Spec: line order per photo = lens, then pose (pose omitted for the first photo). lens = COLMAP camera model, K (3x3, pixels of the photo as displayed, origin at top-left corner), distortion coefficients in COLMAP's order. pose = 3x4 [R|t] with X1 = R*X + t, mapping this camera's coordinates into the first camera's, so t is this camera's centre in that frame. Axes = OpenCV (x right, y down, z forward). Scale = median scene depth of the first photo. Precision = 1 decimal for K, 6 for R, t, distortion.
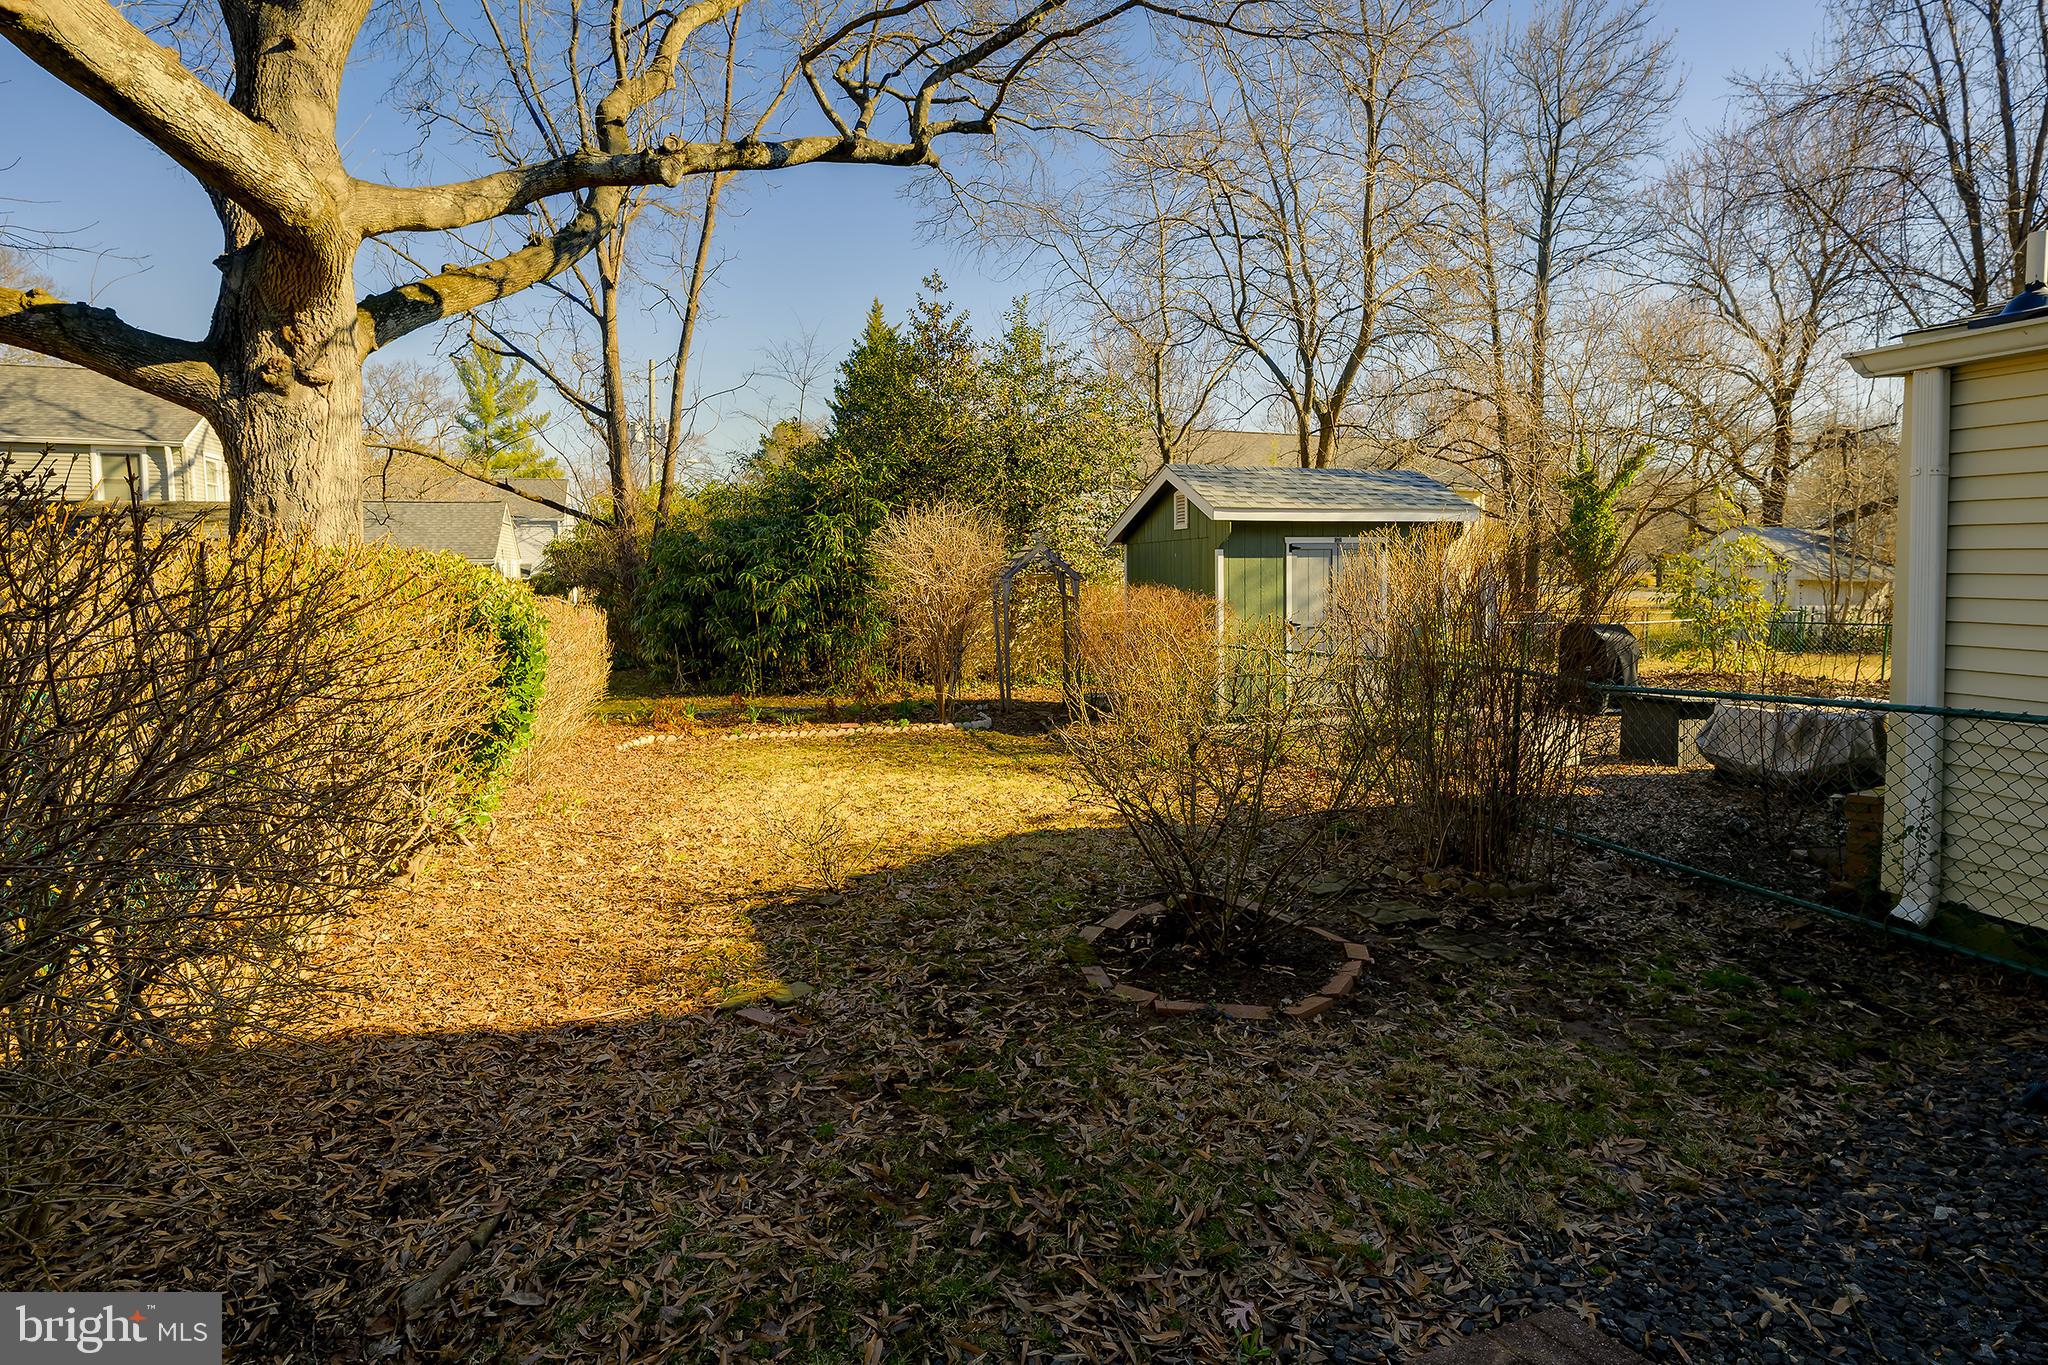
lens RADIAL K [[951.6, 0, 1022.1], [0, 951.6, 677.9], [0, 0, 1]] dist [-0.002918, -0.000517]
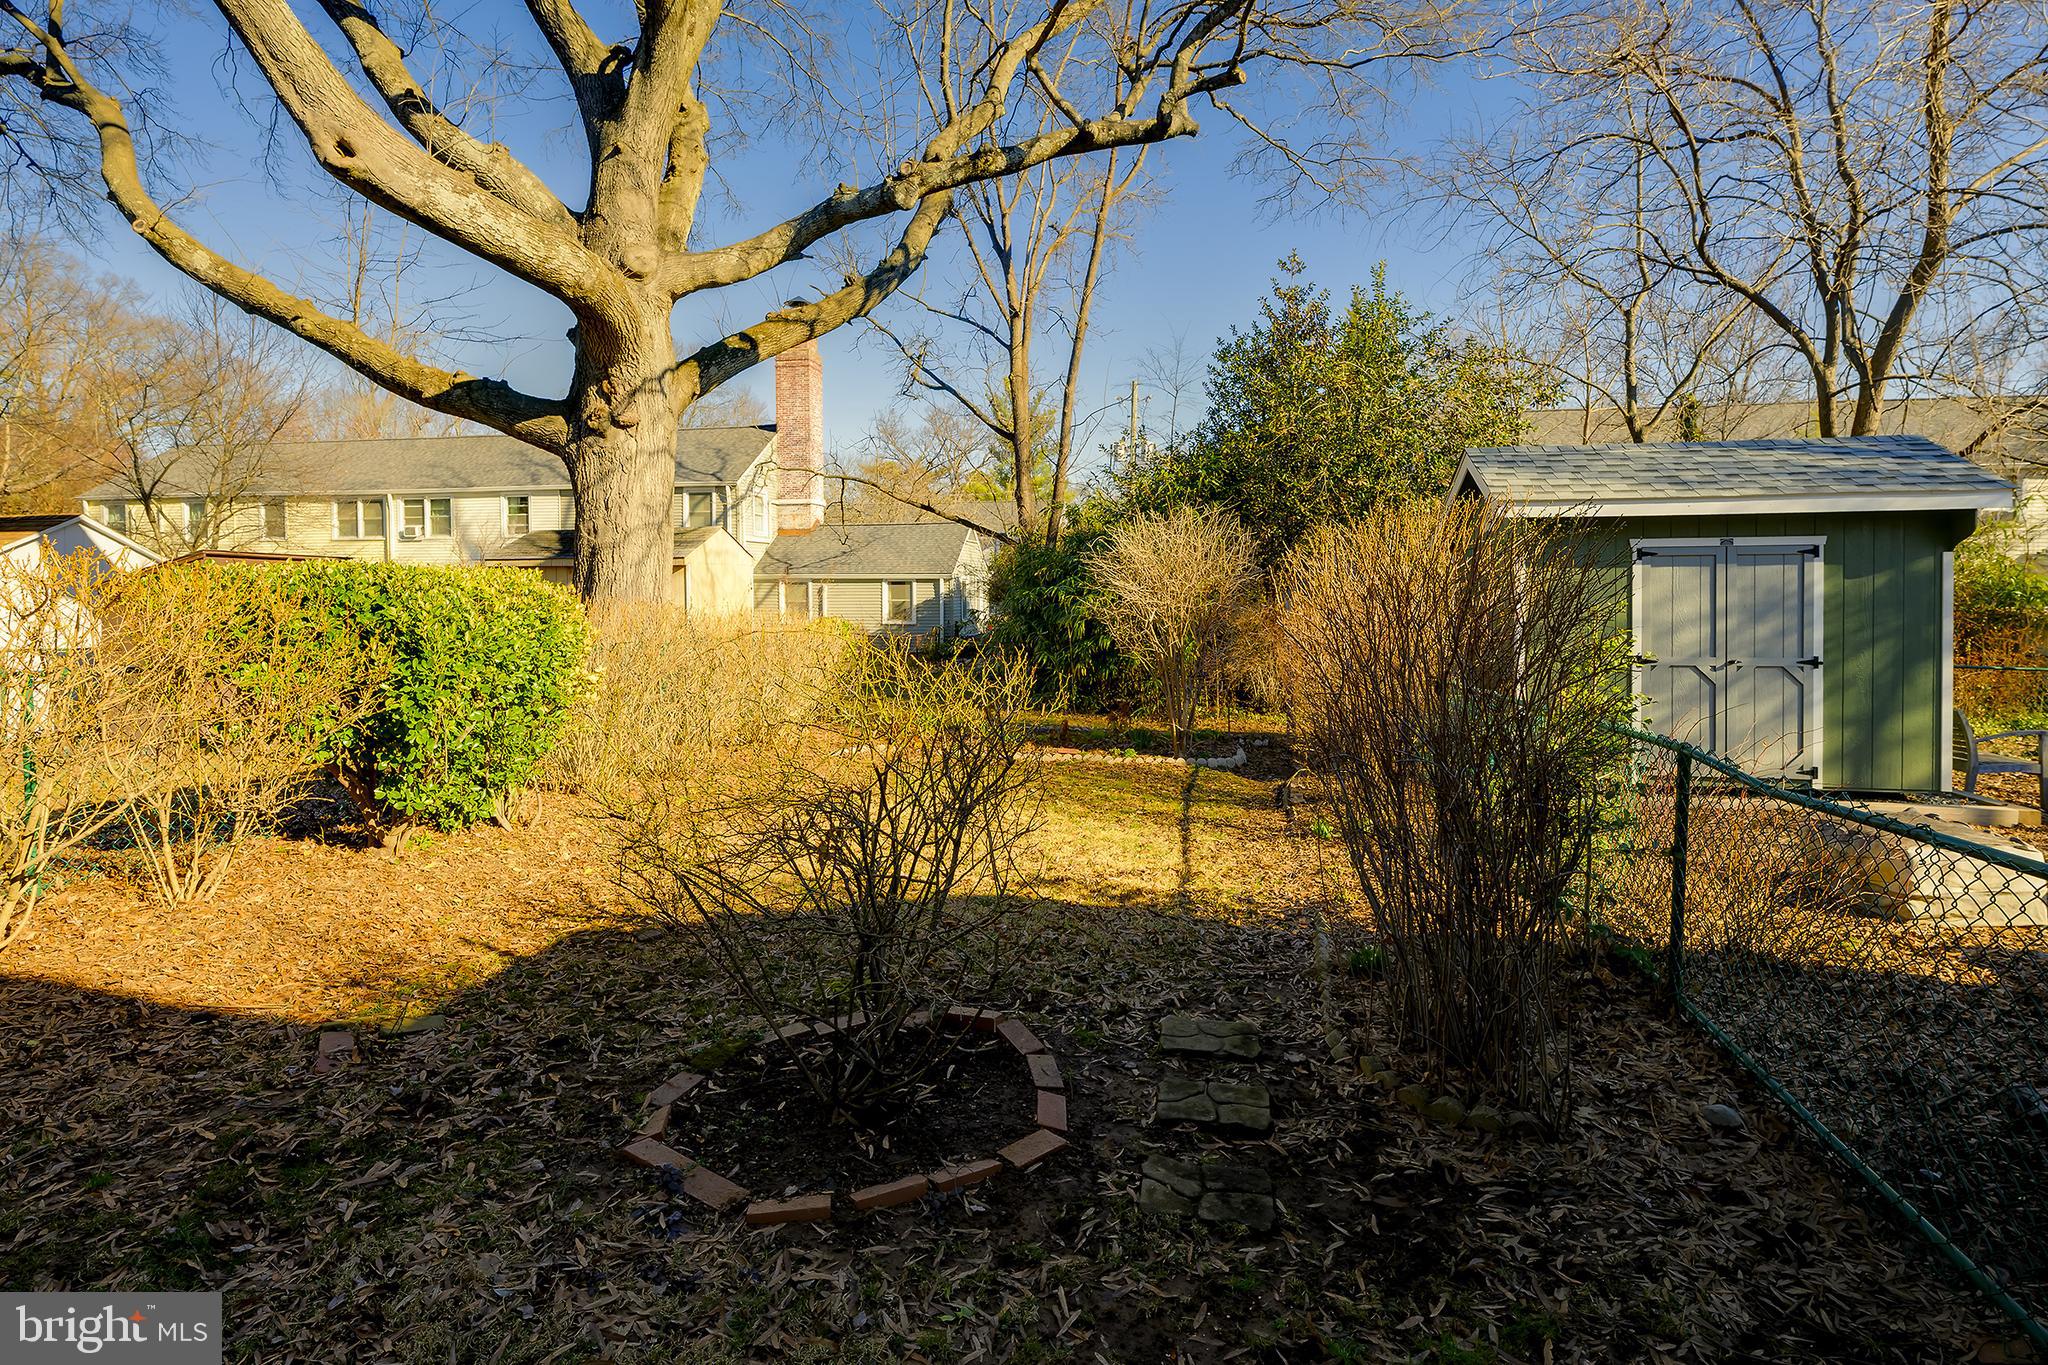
lens RADIAL K [[989.2, 0, 1024.0], [0, 989.2, 658.8], [0, 0, 1]] dist [-0.003059, -0.001280]
pose [[0.875544, 0.038360, -0.481614, 0.259798], [-0.056851, 0.998098, -0.023855, -0.015073], [0.479783, 0.048266, 0.876059, 0.143913]]
